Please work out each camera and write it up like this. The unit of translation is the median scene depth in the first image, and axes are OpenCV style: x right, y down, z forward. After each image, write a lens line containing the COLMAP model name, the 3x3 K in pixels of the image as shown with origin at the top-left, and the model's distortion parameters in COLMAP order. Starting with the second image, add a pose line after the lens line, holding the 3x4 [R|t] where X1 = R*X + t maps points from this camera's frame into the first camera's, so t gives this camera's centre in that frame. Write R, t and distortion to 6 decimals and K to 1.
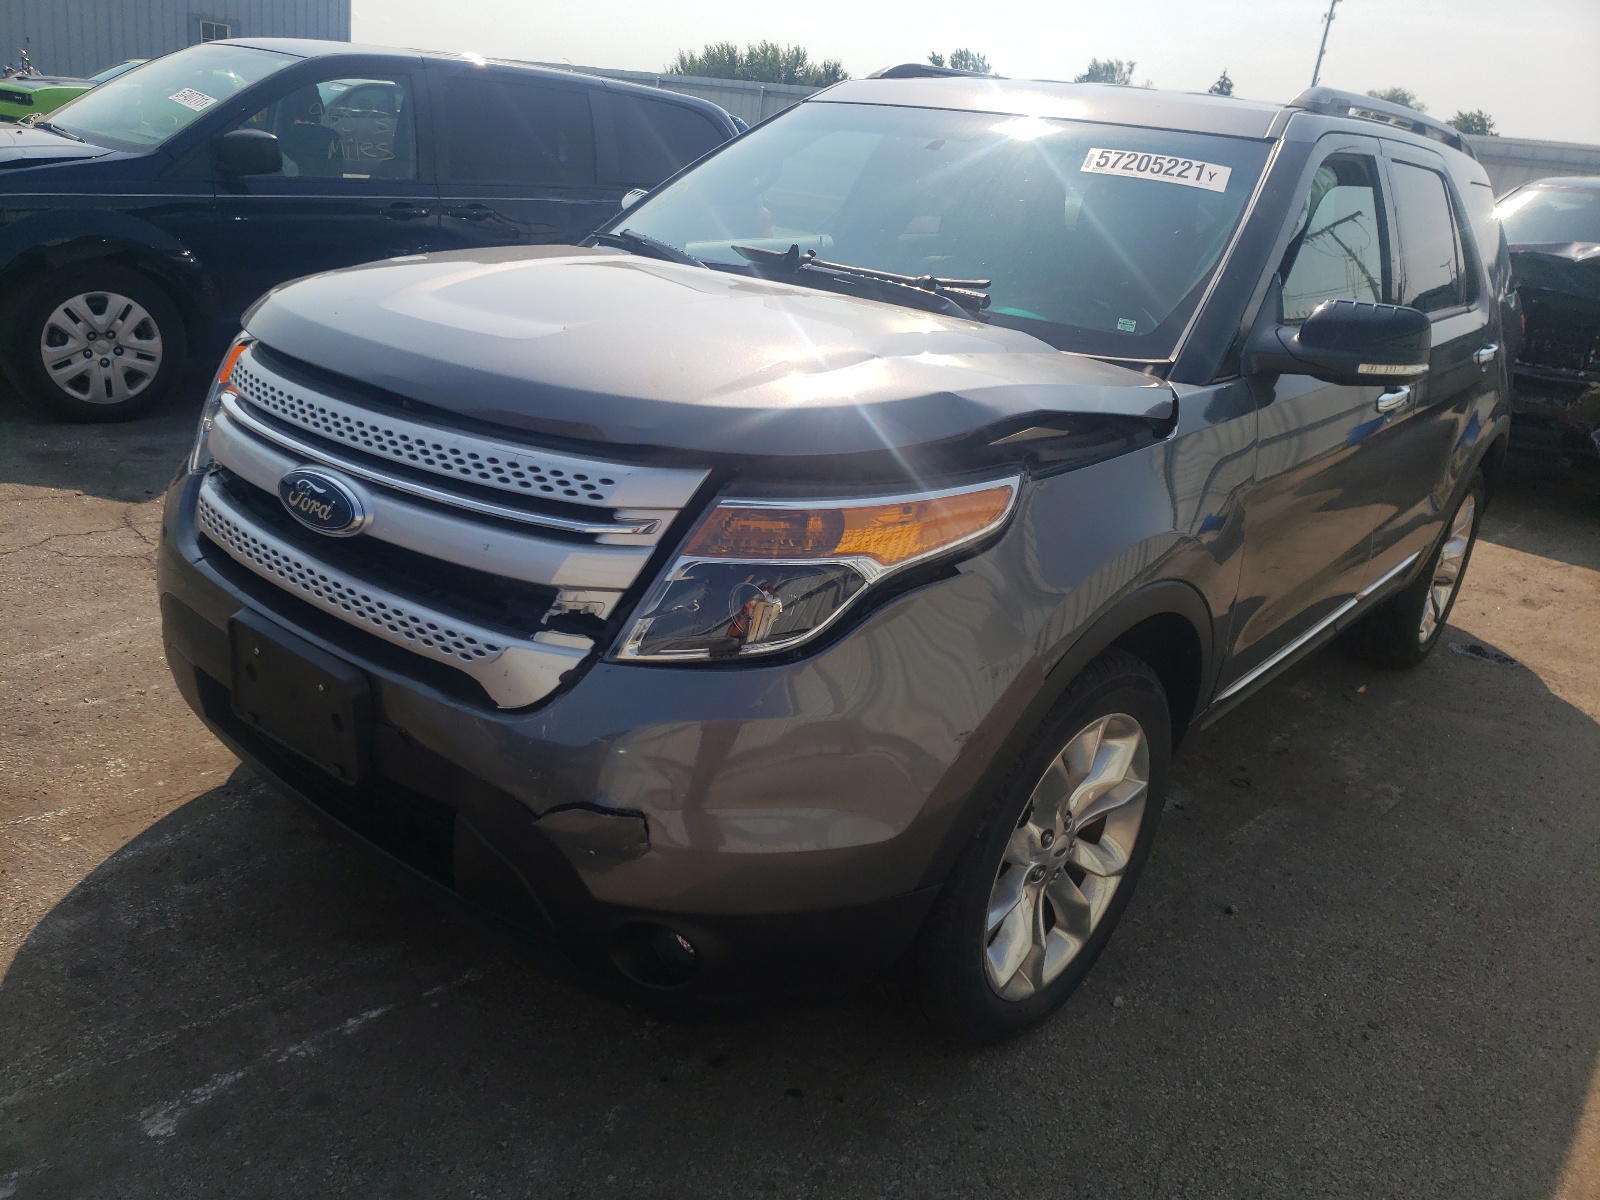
lens RADIAL K [[1234.8, 0, 801.3], [0, 1234.8, 515.5], [0, 0, 1]] dist [-0.001363, 0.003319]
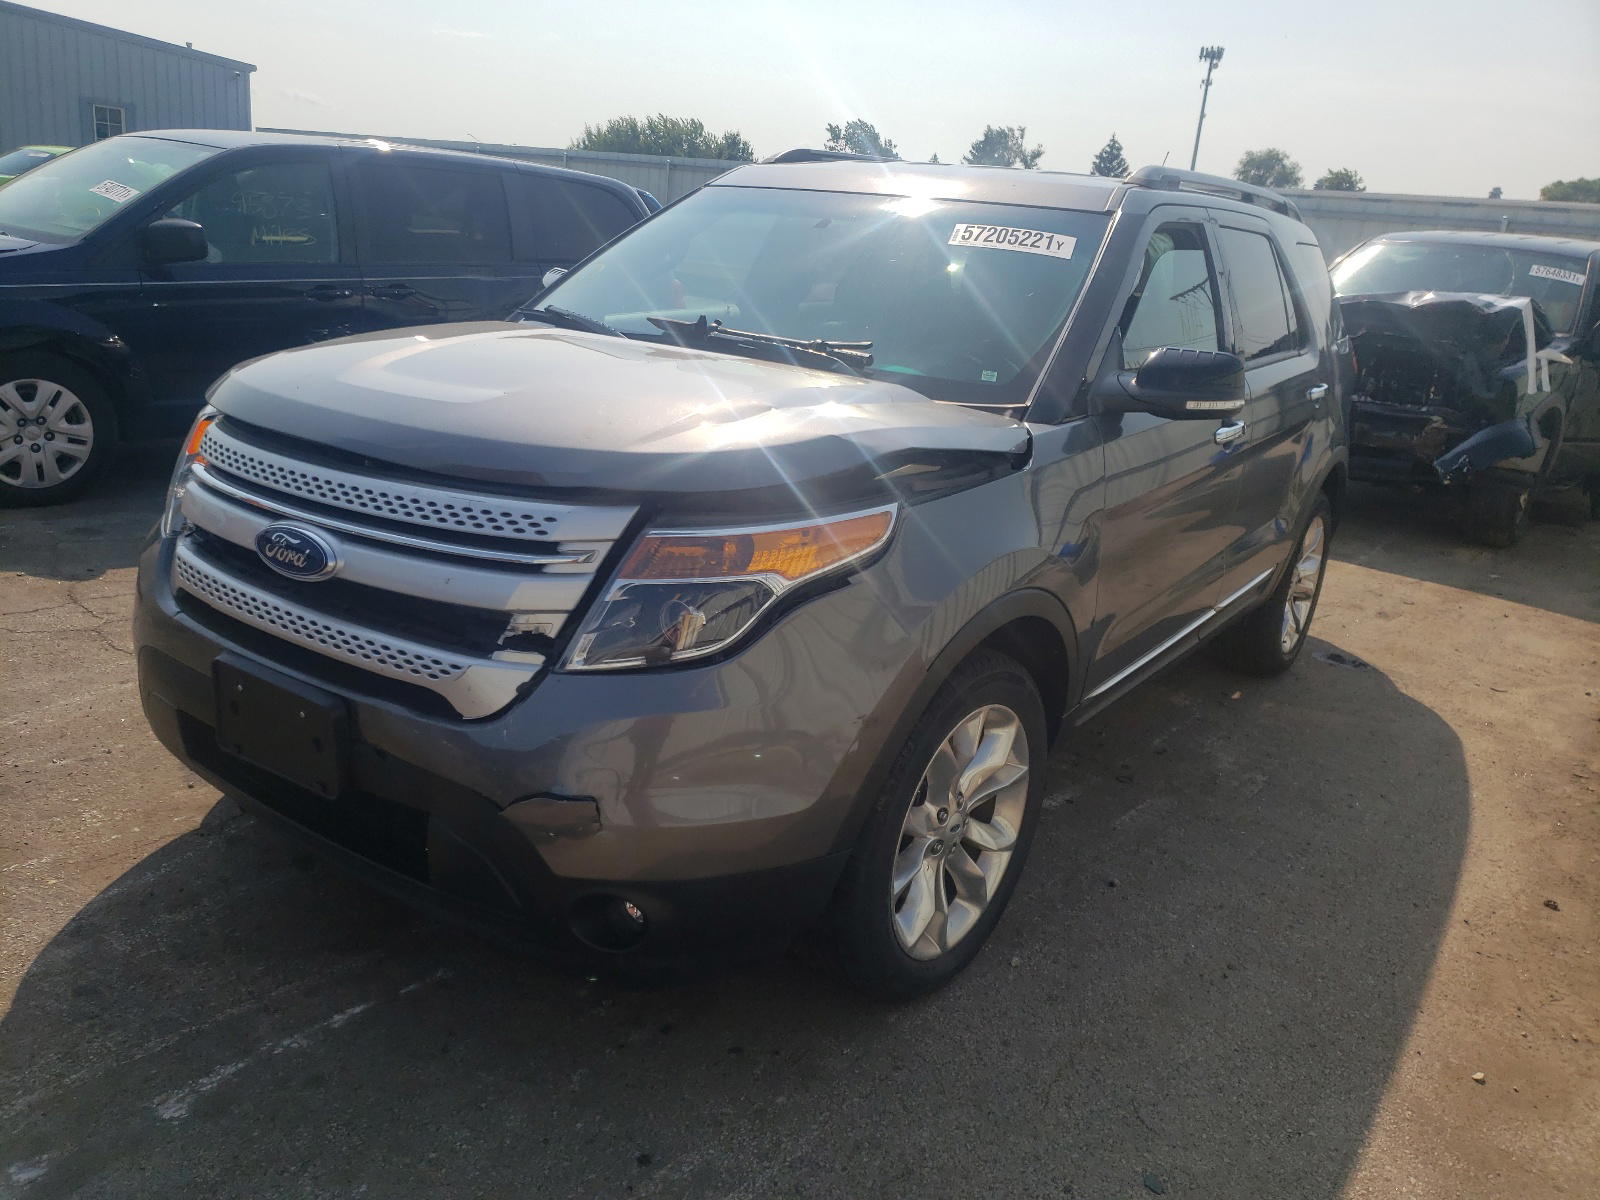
lens RADIAL K [[1239.5, 0, 837.1], [0, 1239.5, 572.5], [0, 0, 1]] dist [0.005200, -0.004335]
pose [[0.995099, -0.047419, 0.086767, 0.007990], [0.048076, 0.998829, -0.005499, 0.030547], [-0.086405, 0.009643, 0.996213, -0.149305]]
